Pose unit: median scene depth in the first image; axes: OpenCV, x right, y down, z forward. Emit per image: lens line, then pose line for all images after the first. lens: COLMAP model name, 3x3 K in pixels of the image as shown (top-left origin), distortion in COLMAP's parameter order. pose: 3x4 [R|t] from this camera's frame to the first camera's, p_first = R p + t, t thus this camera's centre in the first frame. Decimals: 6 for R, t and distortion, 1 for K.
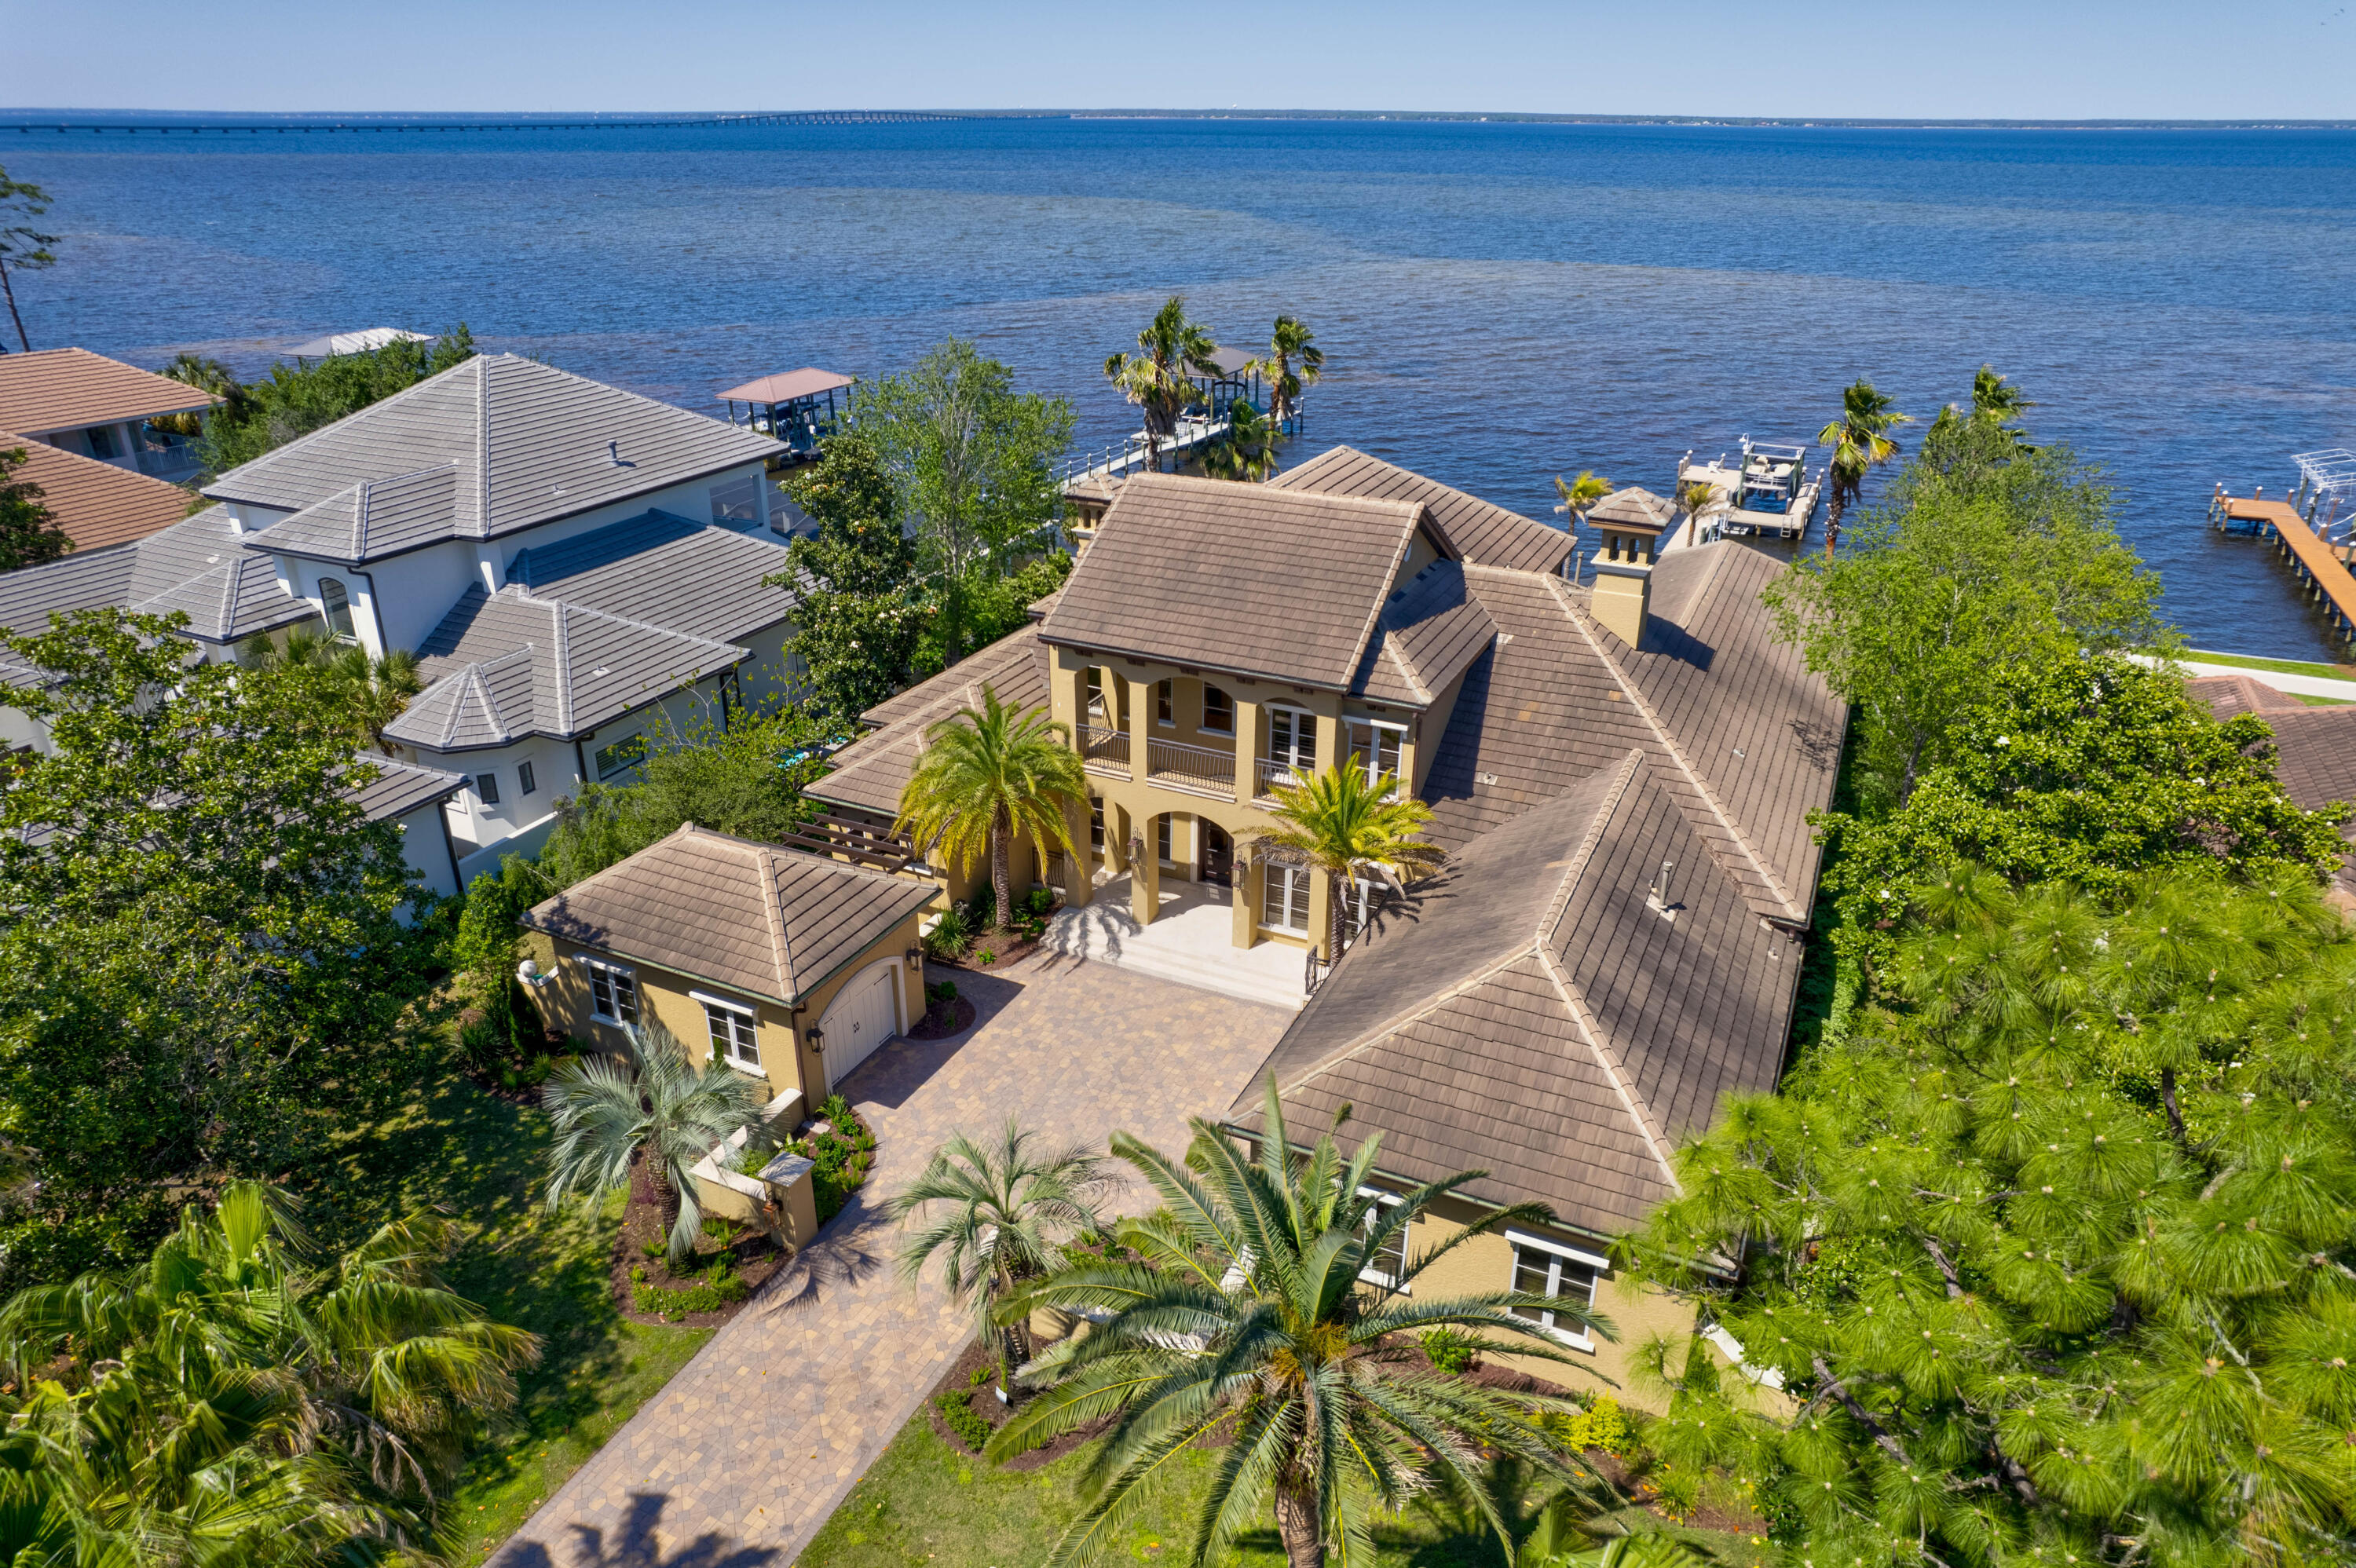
lens RADIAL K [[1504.1, 0, 1178.0], [0, 1504.1, 784.0], [0, 0, 1]] dist [-0.077783, 0.065522]
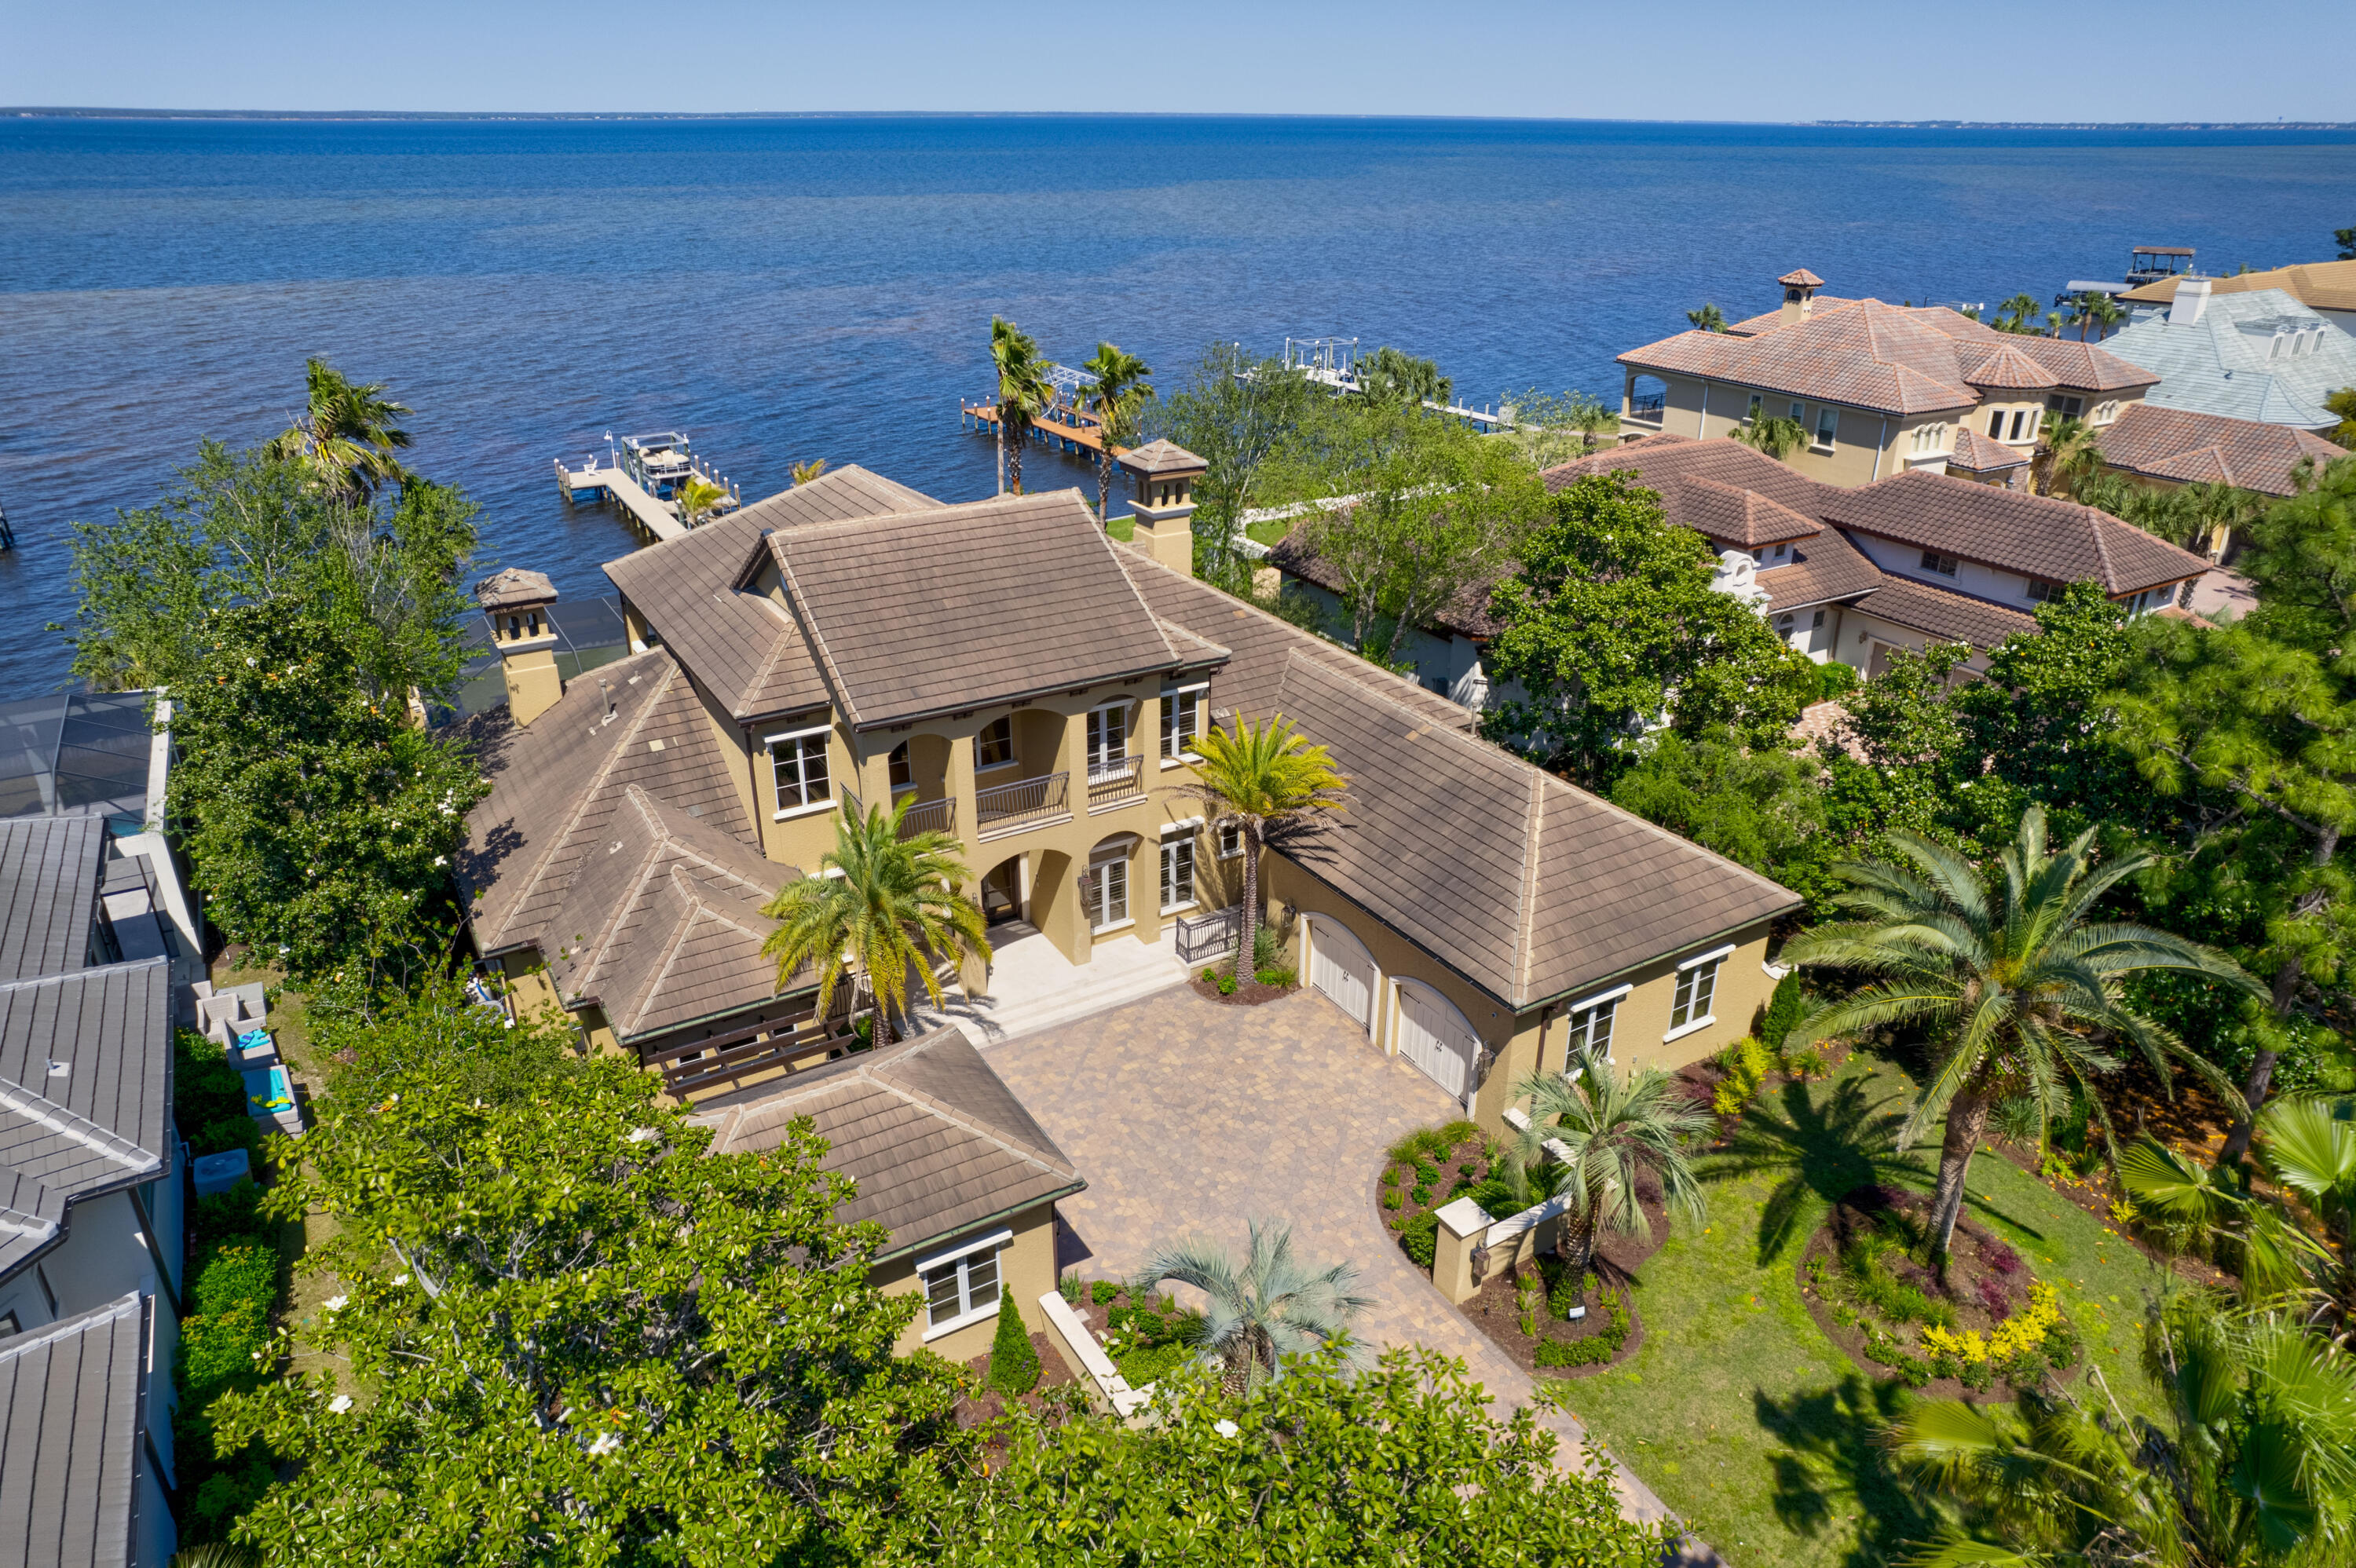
lens RADIAL K [[1504.1, 0, 1178.0], [0, 1504.1, 784.0], [0, 0, 1]] dist [-0.077783, 0.065522]
pose [[0.546639, -0.345754, 0.762654, -0.642776], [0.342287, 0.923471, 0.173324, -0.150494], [-0.764216, 0.166301, 0.623152, 0.326458]]
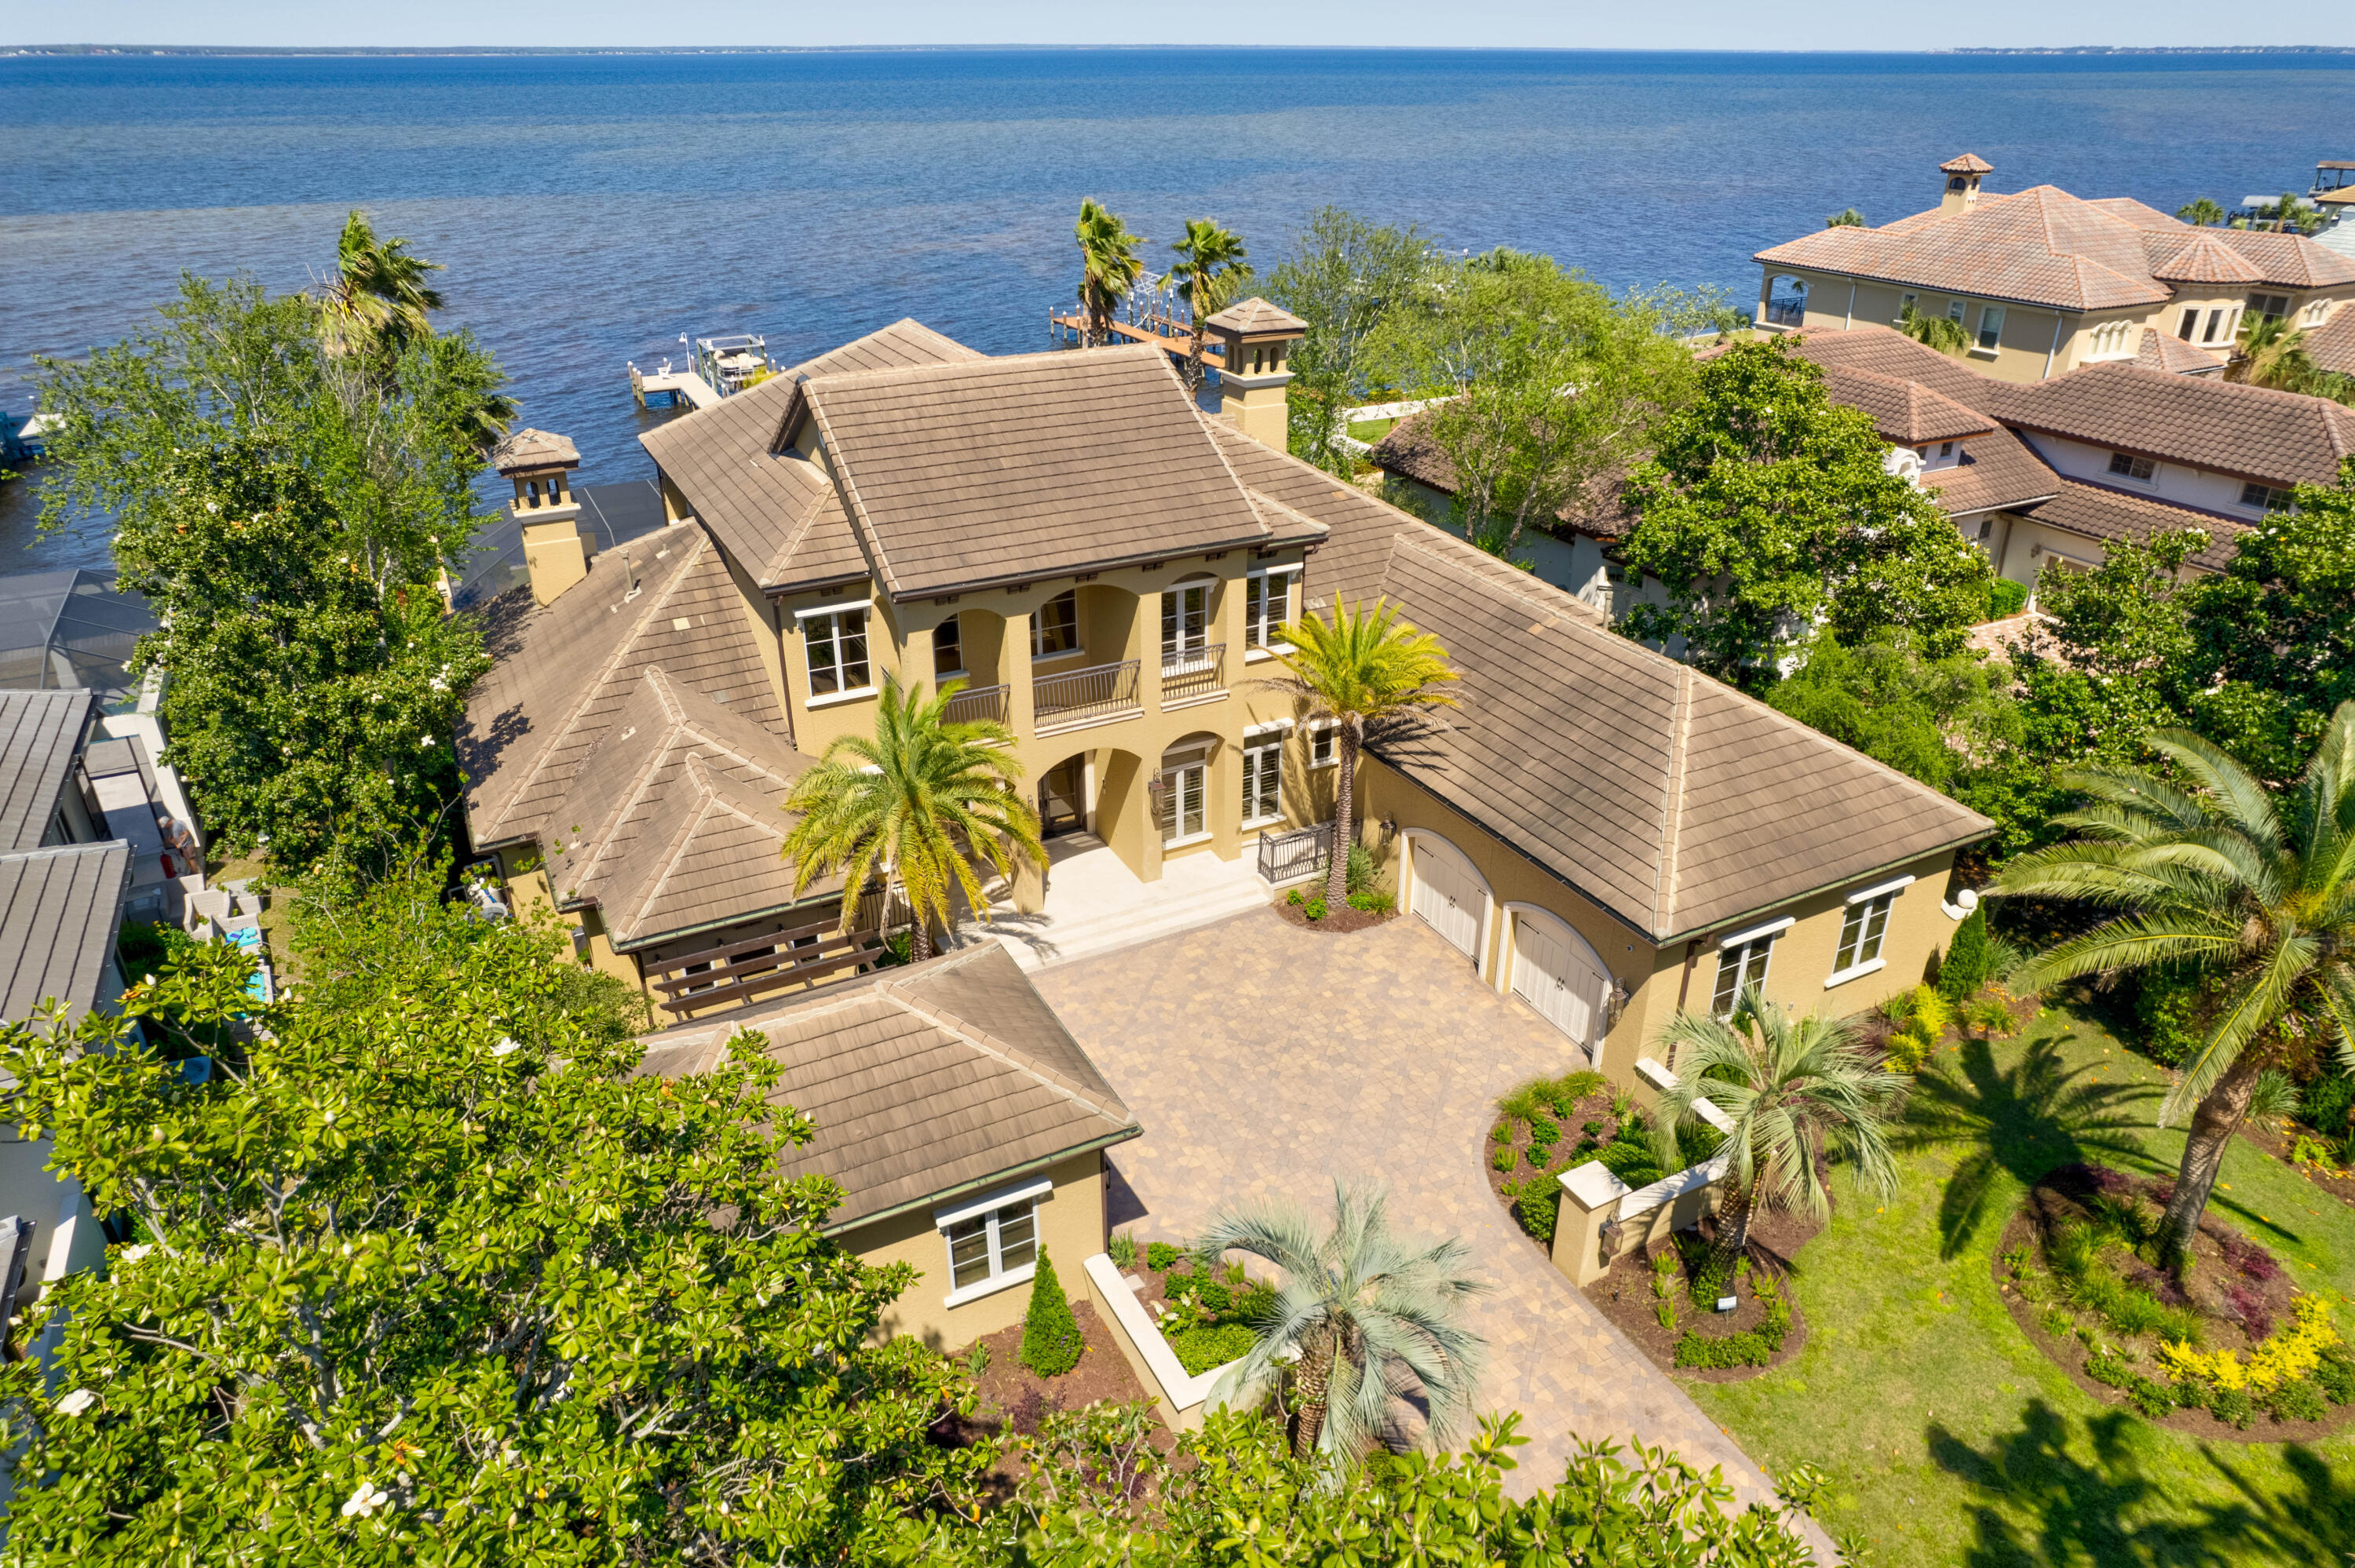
lens RADIAL K [[1508.0, 0, 1177.5], [0, 1508.0, 784.0], [0, 0, 1]] dist [-0.082147, 0.071403]
pose [[0.599071, -0.360513, 0.714944, -0.562321], [0.332459, 0.924291, 0.187500, -0.102951], [-0.728412, 0.125364, 0.673572, 0.401392]]
